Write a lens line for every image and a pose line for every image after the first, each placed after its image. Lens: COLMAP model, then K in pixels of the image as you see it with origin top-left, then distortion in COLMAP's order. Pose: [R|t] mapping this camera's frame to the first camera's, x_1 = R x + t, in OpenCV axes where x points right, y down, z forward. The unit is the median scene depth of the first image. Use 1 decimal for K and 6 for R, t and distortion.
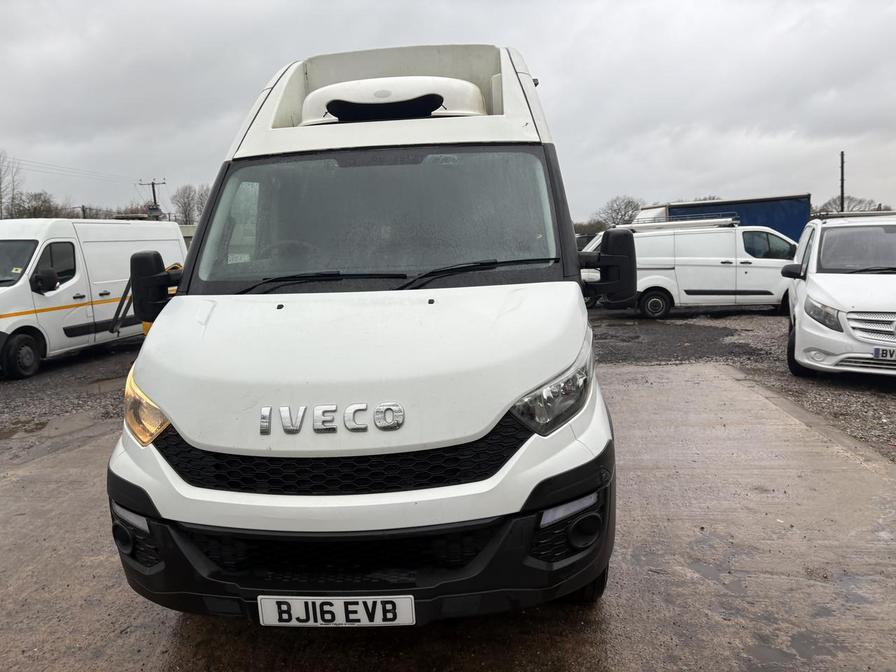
lens RADIAL K [[666.0, 0, 448.0], [0, 666.0, 336.0], [0, 0, 1]] dist [0.011748, 0.000208]
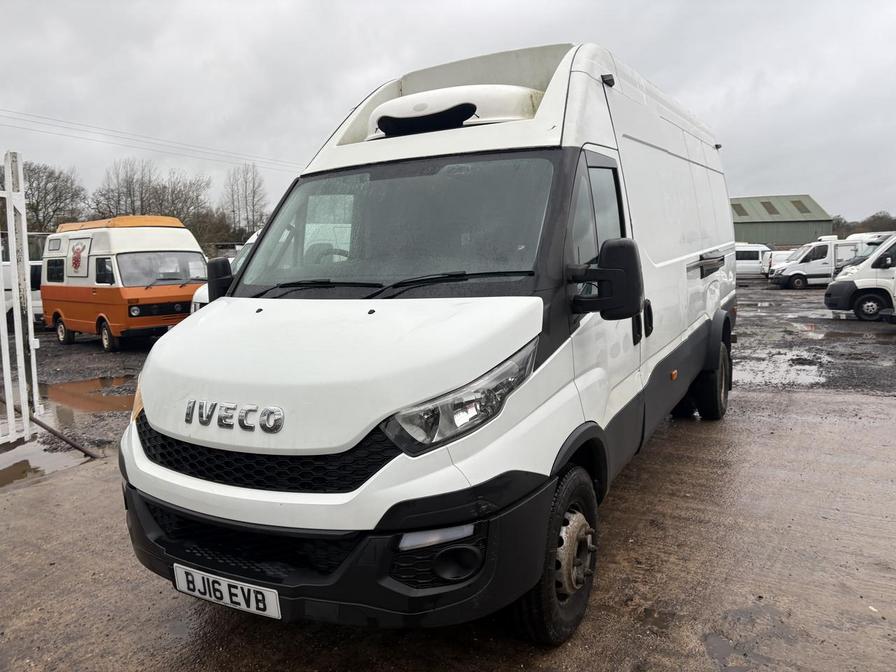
lens RADIAL K [[670.7, 0, 446.0], [0, 670.7, 320.9], [0, 0, 1]] dist [0.004085, 0.007637]
pose [[0.914196, 0.049537, -0.402234, 0.582960], [-0.057285, 0.998332, -0.007248, -0.044093], [0.401204, 0.029669, 0.915508, 0.119259]]
